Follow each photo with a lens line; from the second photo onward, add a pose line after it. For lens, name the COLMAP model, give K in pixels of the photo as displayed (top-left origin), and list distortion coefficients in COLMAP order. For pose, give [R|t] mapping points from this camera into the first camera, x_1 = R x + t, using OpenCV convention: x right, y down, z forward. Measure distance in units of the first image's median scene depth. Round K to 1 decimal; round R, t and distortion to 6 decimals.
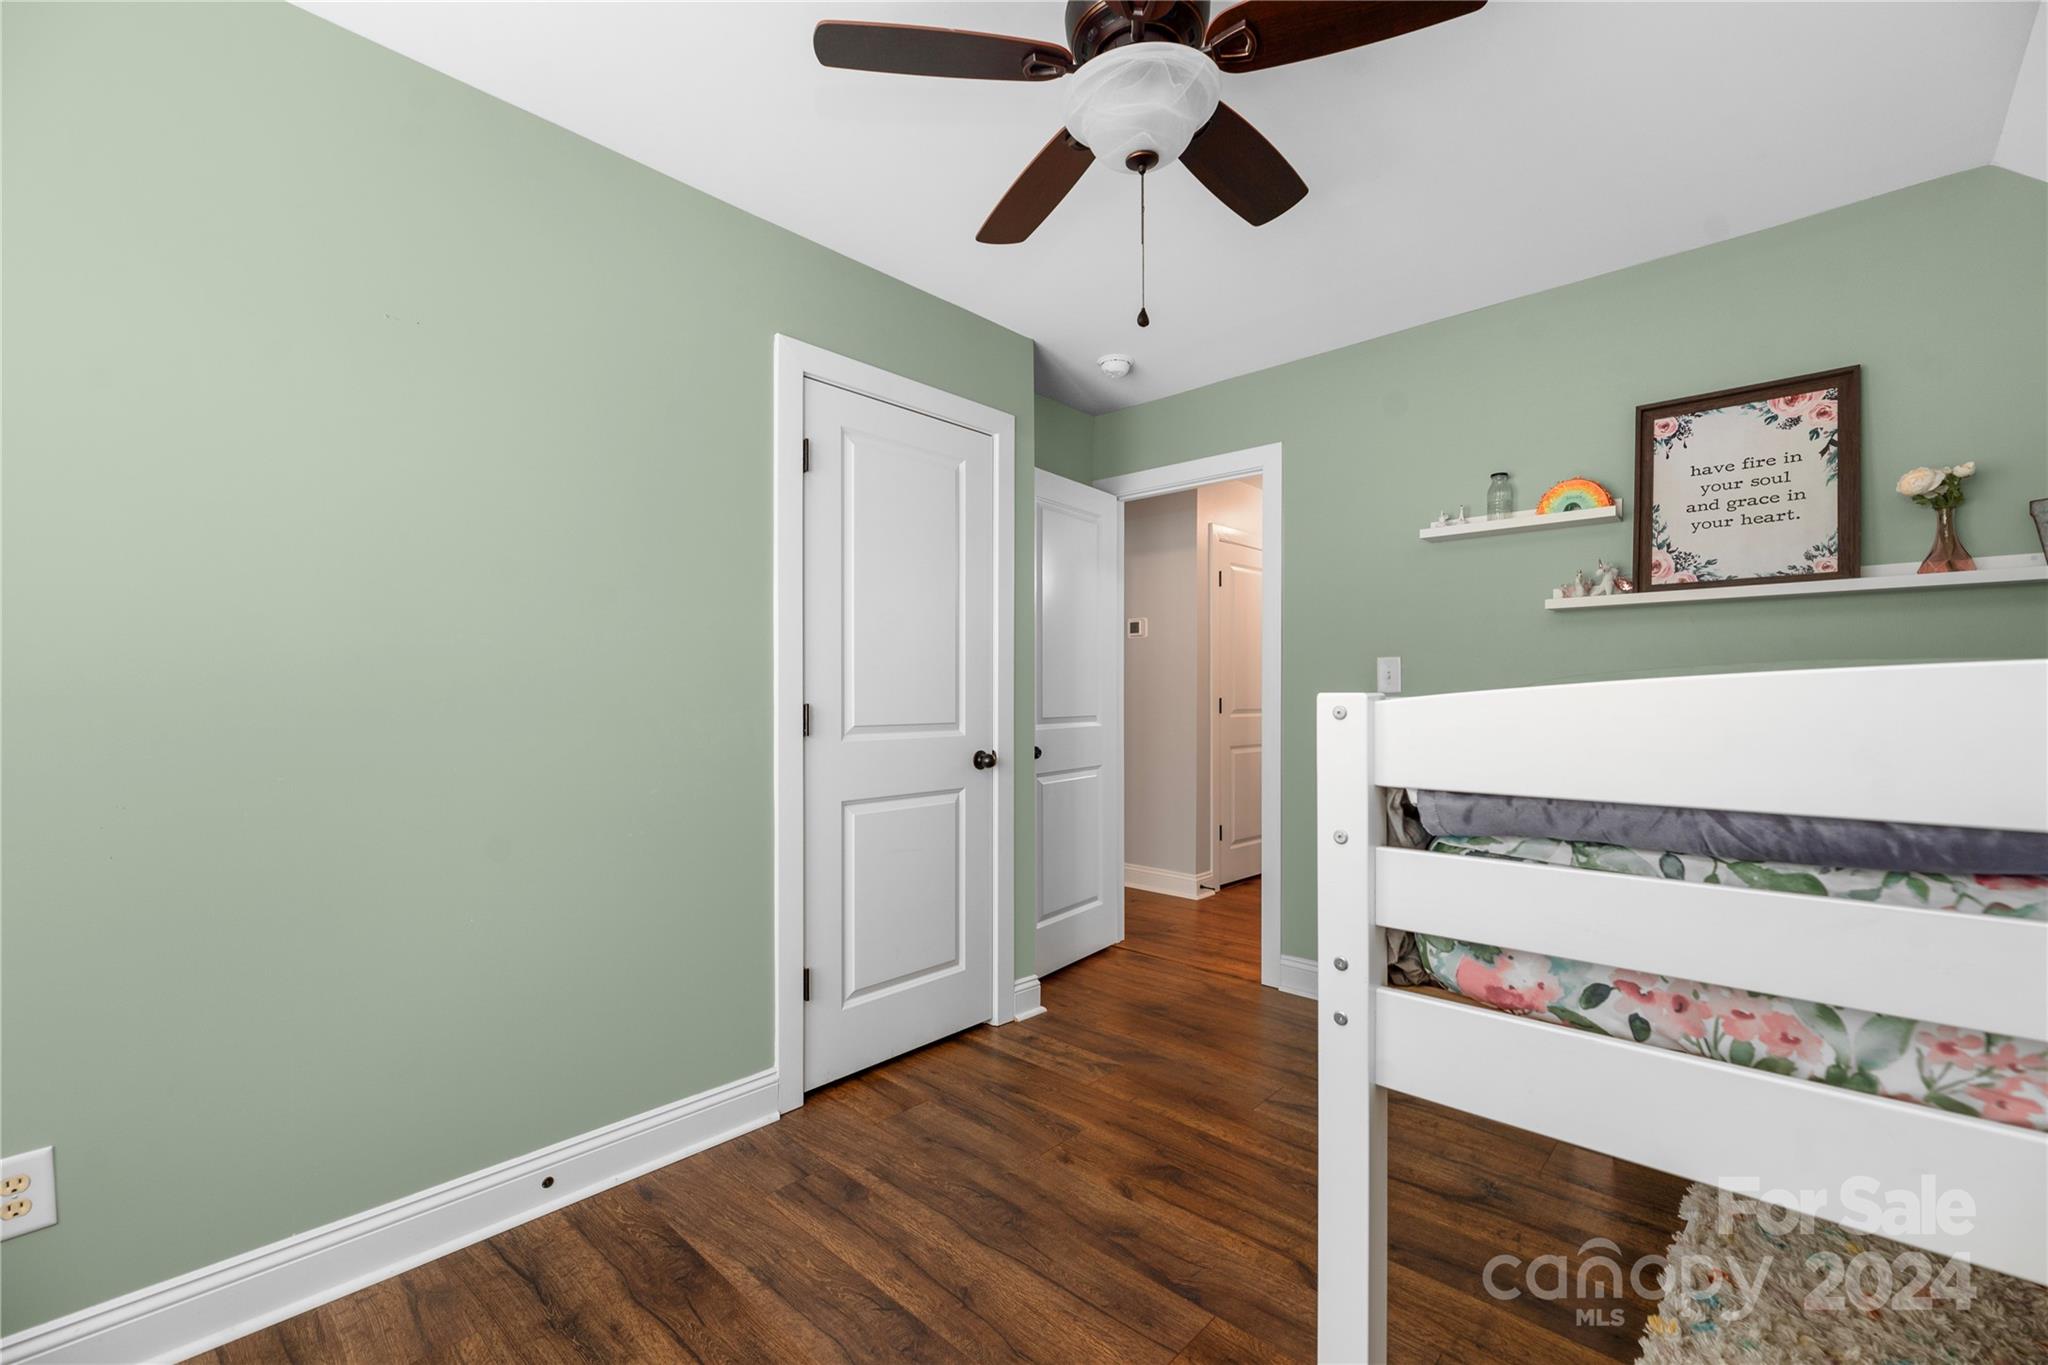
lens RADIAL K [[847.3, 0, 1029.8], [0, 847.3, 692.9], [0, 0, 1]] dist [-0.000179, -0.000084]
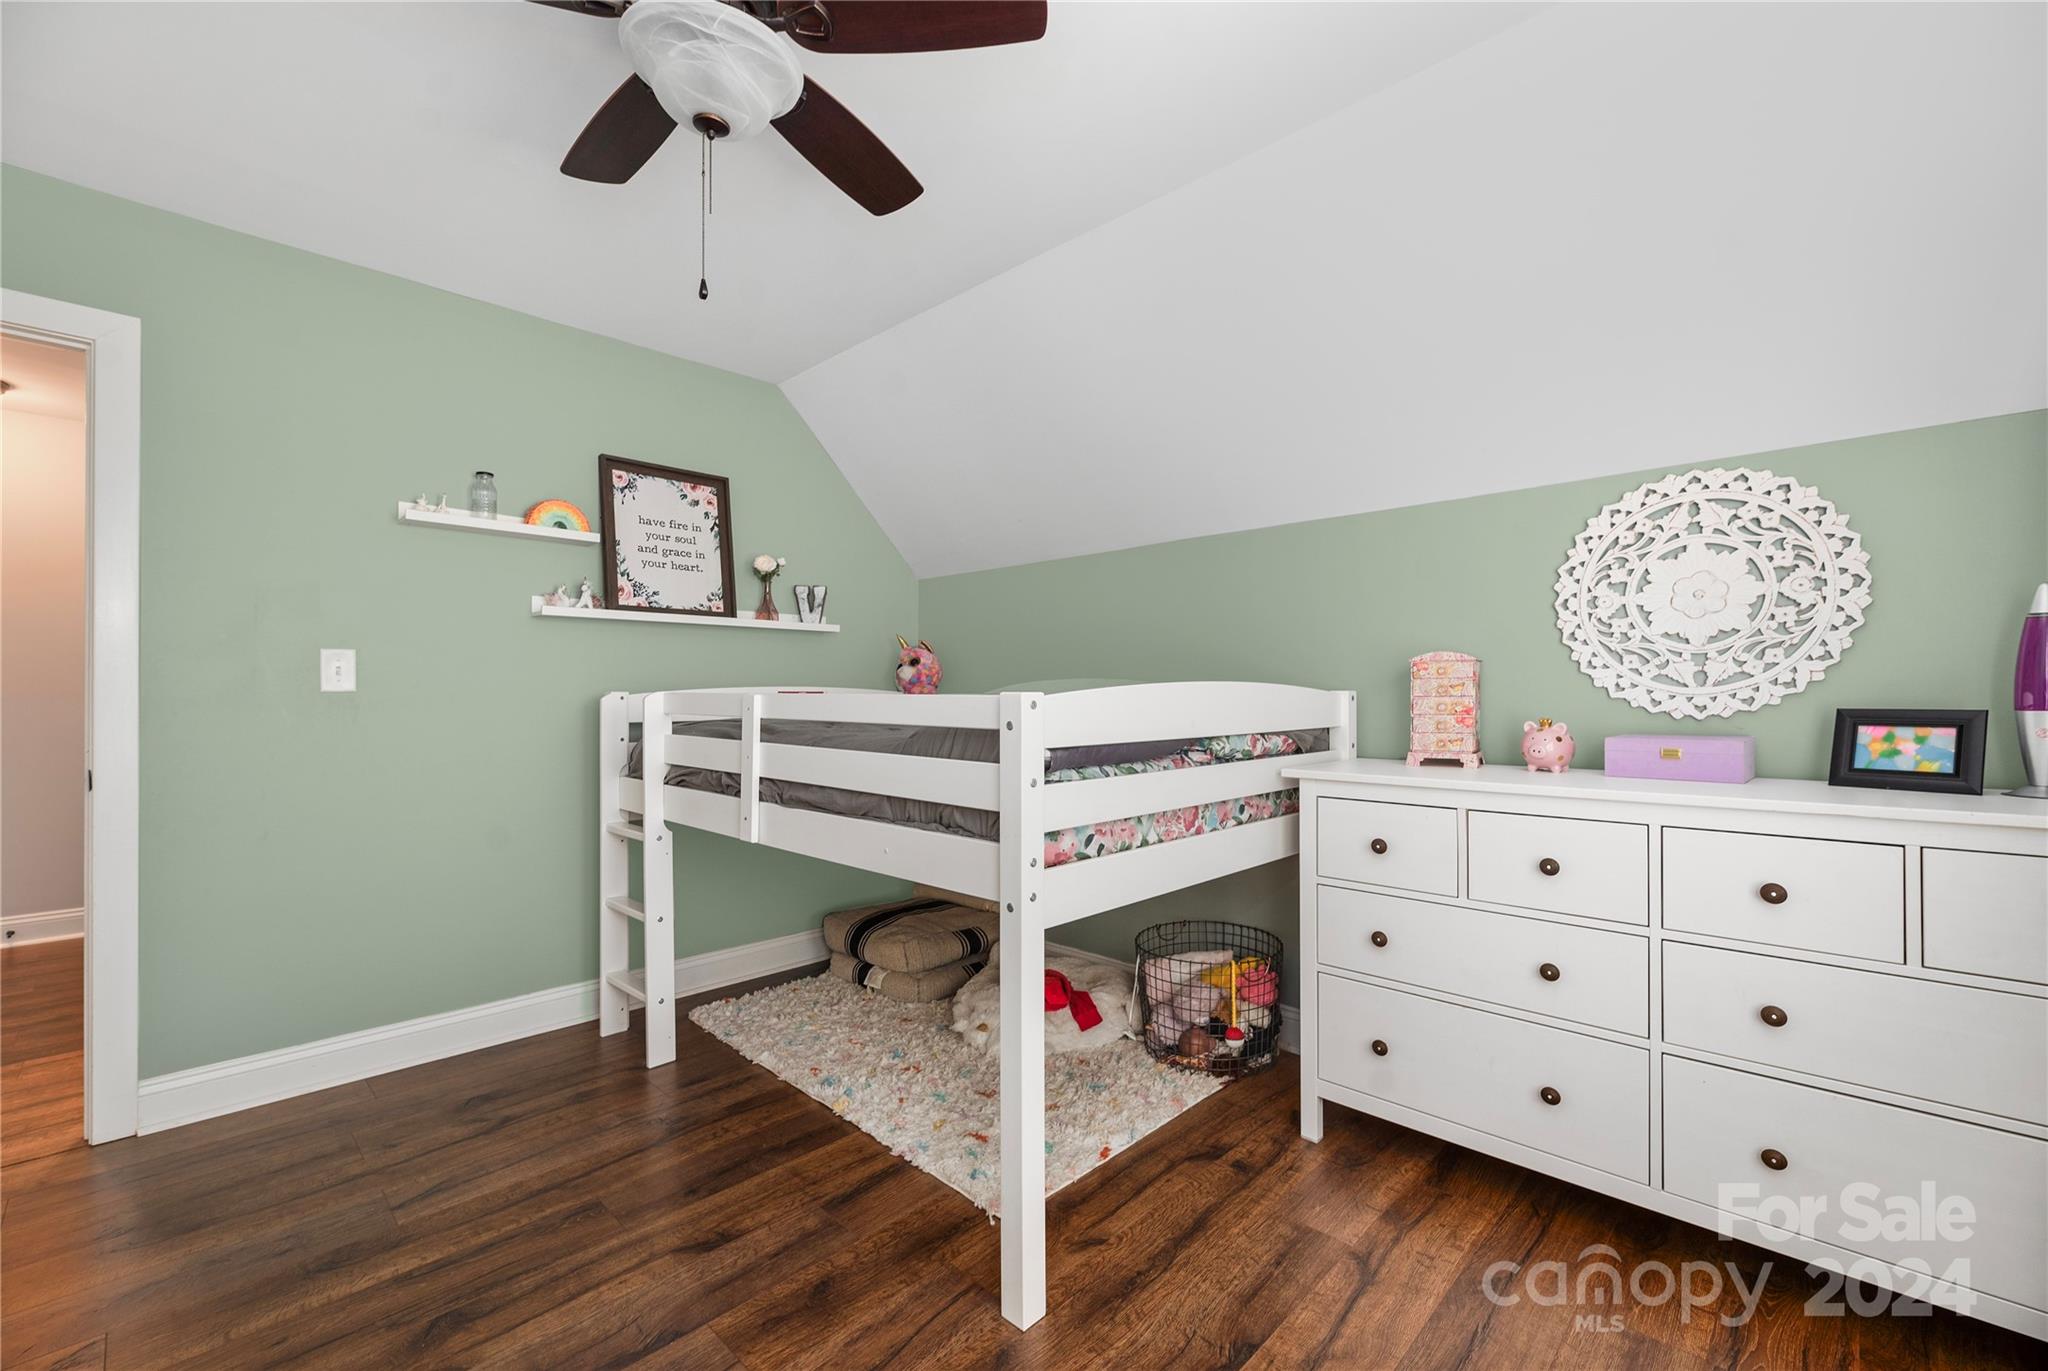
lens RADIAL K [[847.3, 0, 1020.3], [0, 847.3, 692.0], [0, 0, 1]] dist [-0.000179, -0.000084]
pose [[0.036729, 0.002180, 0.999323, -0.509713], [-0.000108, 0.999998, -0.002178, 0.001716], [-0.999325, -0.000028, 0.036729, 0.405219]]
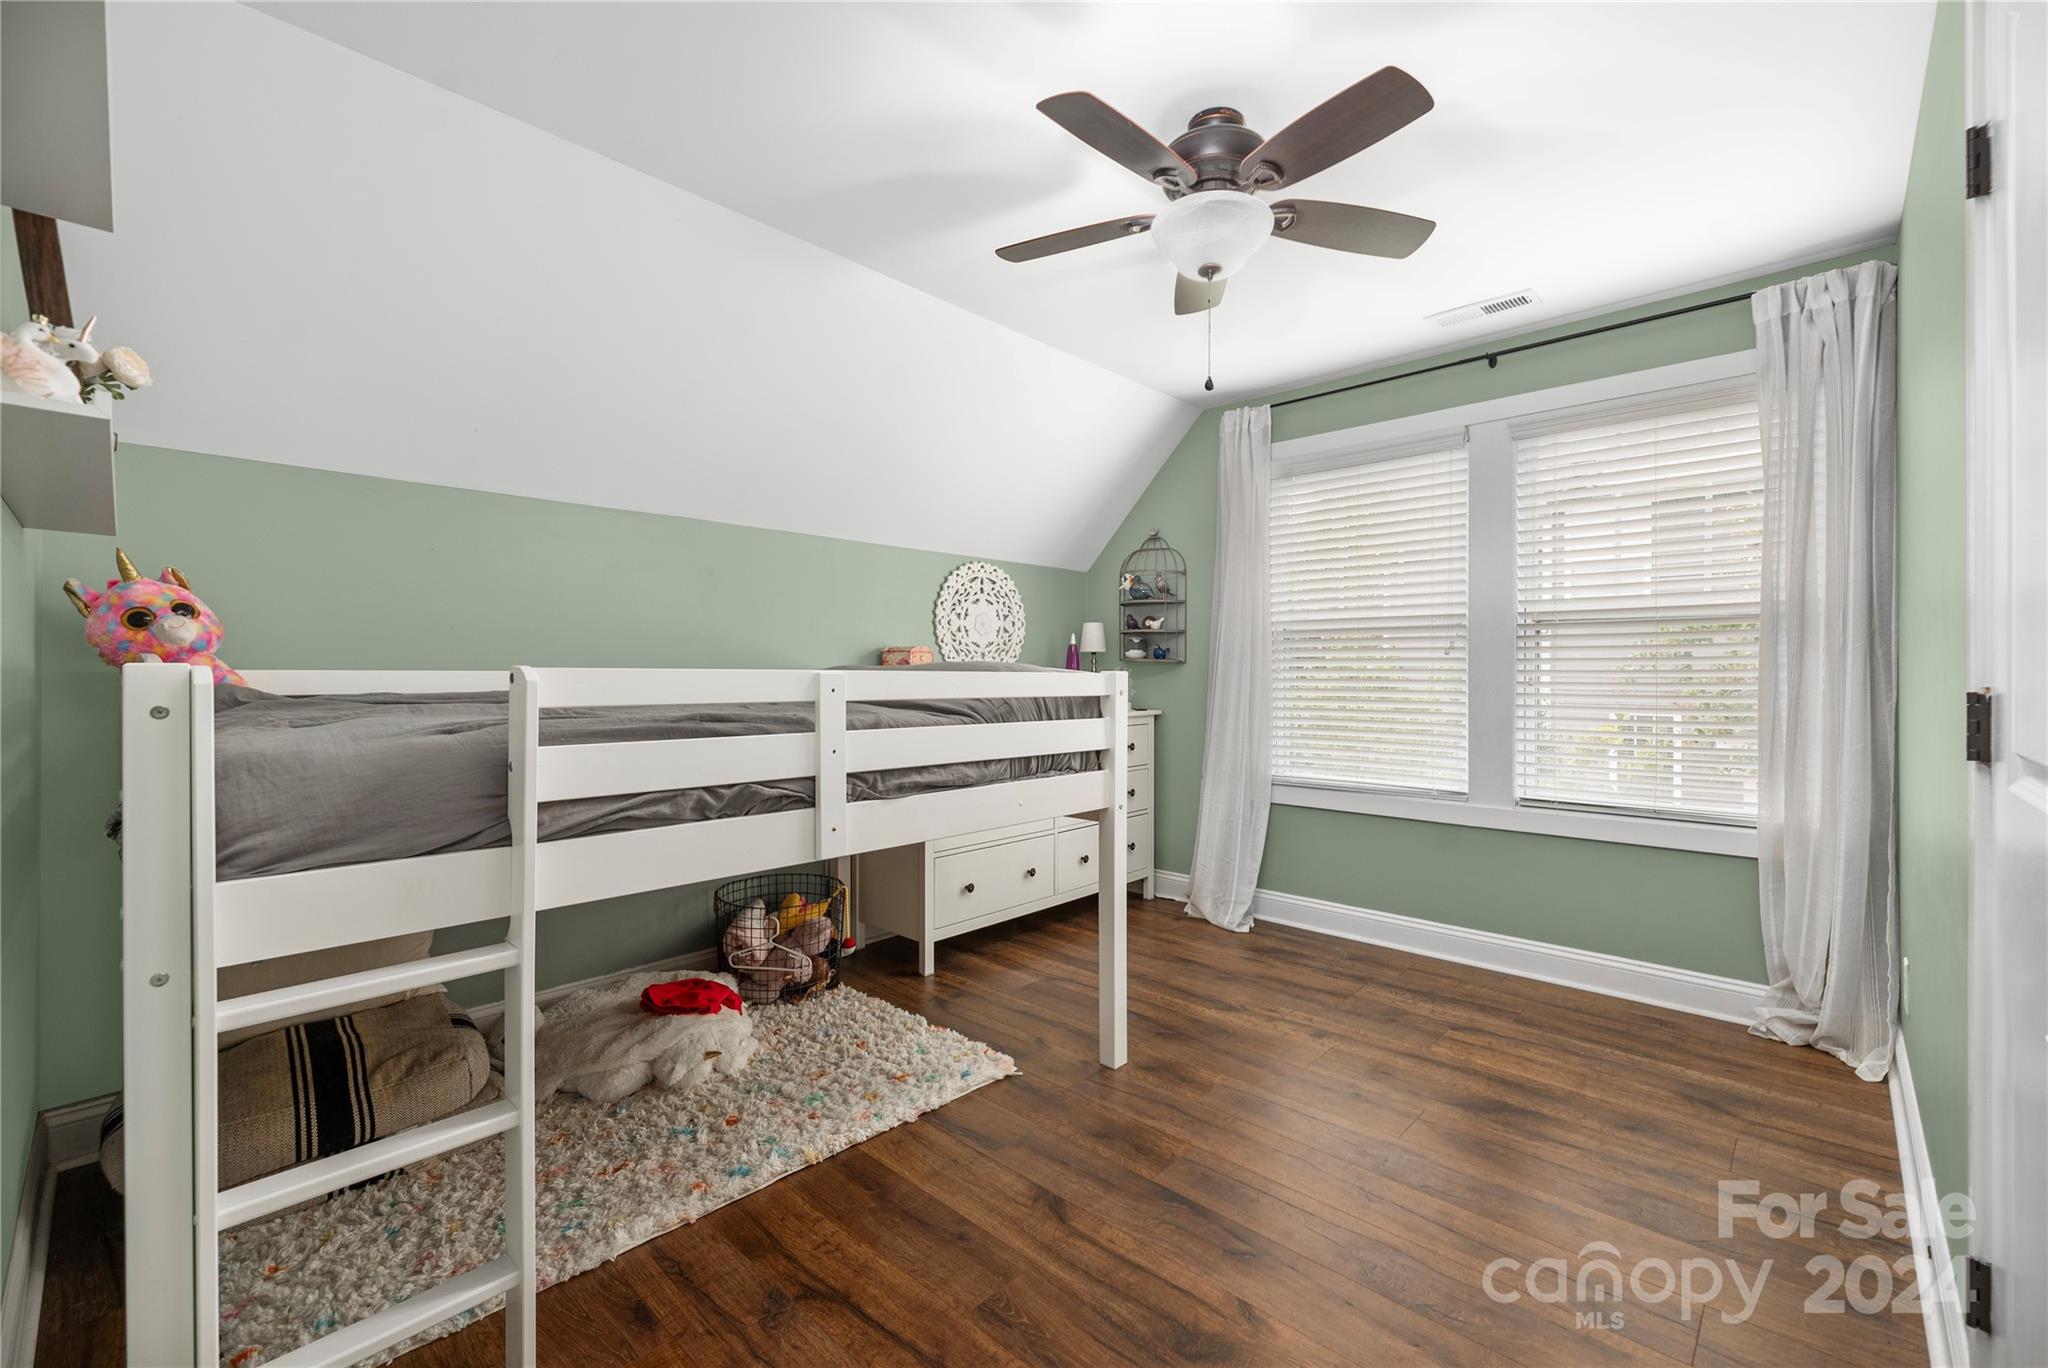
lens RADIAL K [[847.3, 0, 1032.3], [0, 847.3, 678.6], [0, 0, 1]] dist [-0.000179, -0.000084]
pose [[-0.999799, -0.003366, 0.019780, 0.250645], [-0.003280, 0.999985, 0.004340, 0.005552], [-0.019795, 0.004275, -0.999795, 1.505747]]
